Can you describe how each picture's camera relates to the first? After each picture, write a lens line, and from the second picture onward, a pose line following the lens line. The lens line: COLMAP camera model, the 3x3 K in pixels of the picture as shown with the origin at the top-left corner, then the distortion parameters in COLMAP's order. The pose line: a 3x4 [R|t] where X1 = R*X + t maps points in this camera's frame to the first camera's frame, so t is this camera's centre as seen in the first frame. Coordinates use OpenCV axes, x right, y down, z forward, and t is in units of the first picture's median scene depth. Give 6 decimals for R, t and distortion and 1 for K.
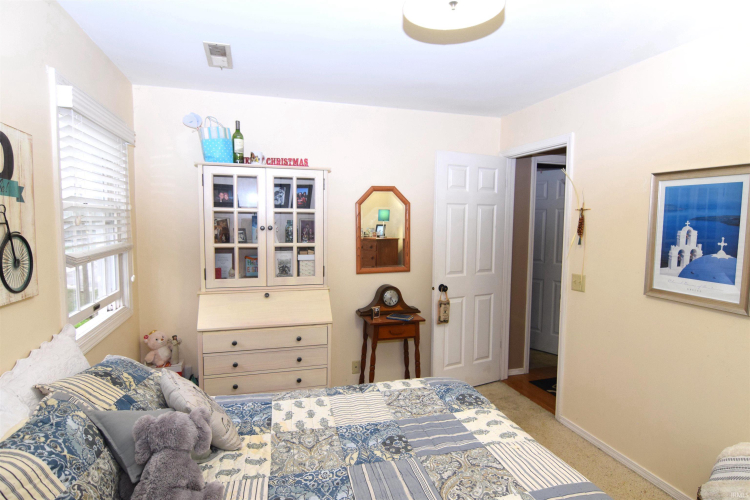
lens RADIAL K [[407.9, 0, 375.0], [0, 407.9, 250.0], [0, 0, 1]] dist [0.001177, 0.000304]
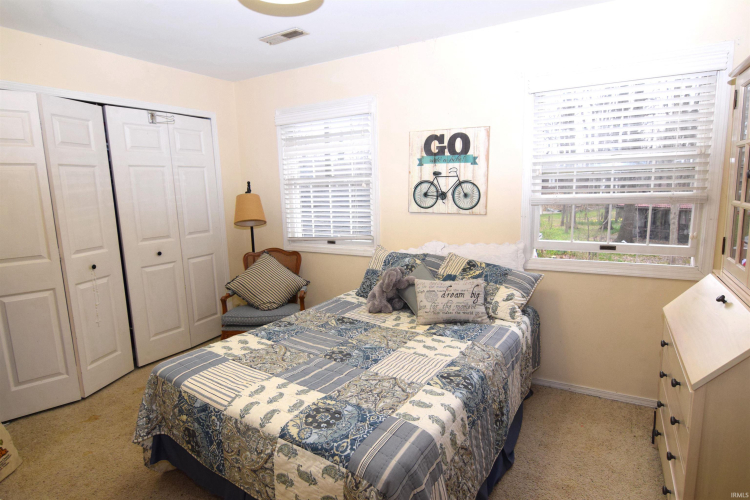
lens RADIAL K [[407.9, 0, 375.0], [0, 407.9, 250.0], [0, 0, 1]] dist [0.001177, 0.000304]
pose [[-0.724328, 0.117249, -0.679413, 0.721230], [-0.030093, 0.979118, 0.201053, -0.079315], [0.688798, 0.166074, -0.705674, 1.765891]]
